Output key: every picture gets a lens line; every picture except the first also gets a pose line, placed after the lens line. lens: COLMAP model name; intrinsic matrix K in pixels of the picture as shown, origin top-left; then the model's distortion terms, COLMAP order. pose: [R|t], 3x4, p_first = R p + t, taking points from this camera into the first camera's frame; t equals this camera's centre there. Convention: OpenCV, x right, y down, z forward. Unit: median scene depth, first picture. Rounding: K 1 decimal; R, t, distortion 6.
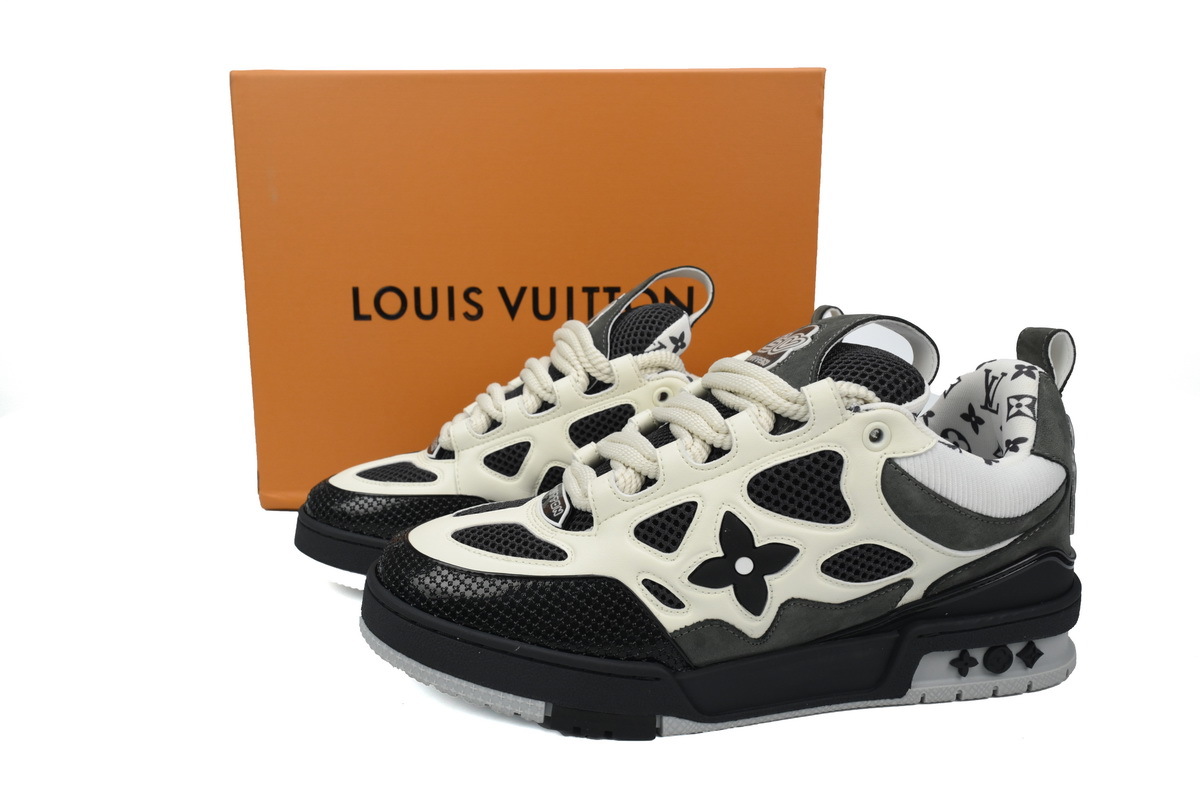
lens RADIAL K [[865.7, 0, 600.0], [0, 865.7, 400.0], [0, 0, 1]] dist [0.050754, 0.000062]
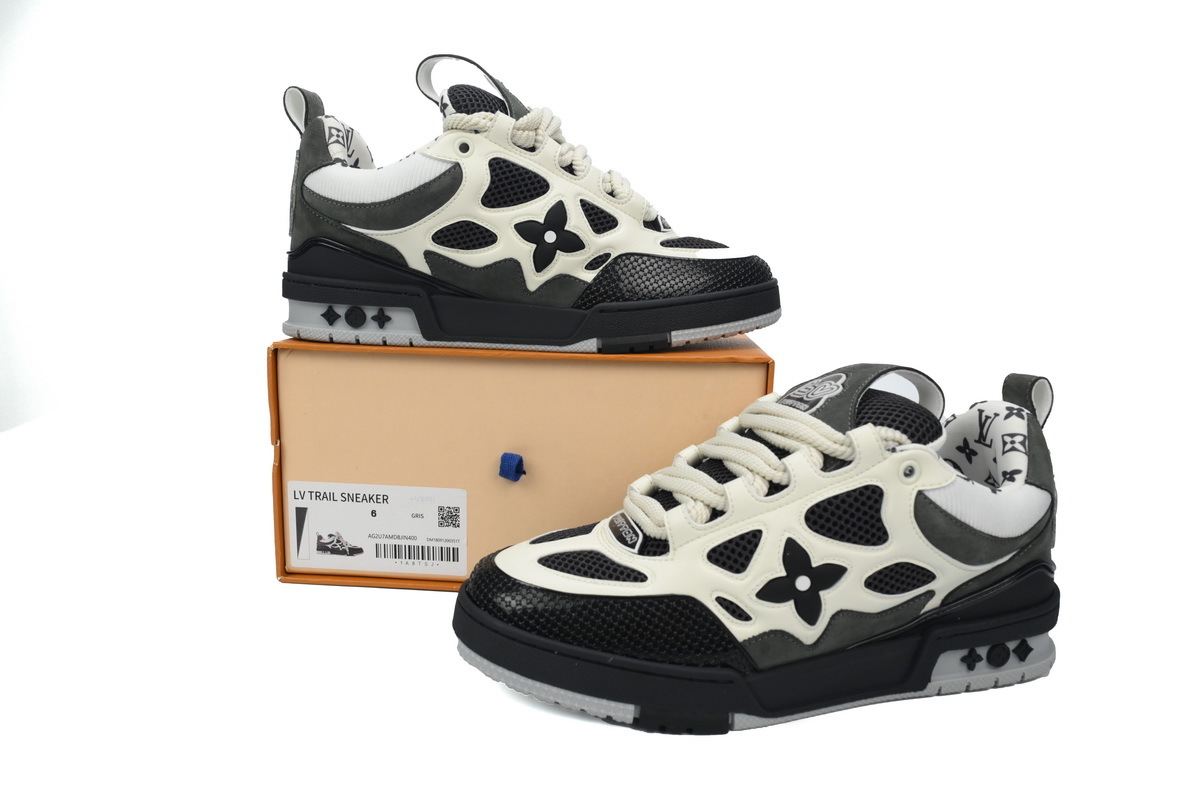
lens RADIAL K [[865.7, 0, 600.0], [0, 865.7, 400.0], [0, 0, 1]] dist [0.050754, 0.000062]
pose [[0.995869, -0.007538, 0.090491, -0.206875], [0.008424, 0.999920, -0.009409, -0.048408], [-0.090413, 0.010132, 0.995853, -0.153494]]
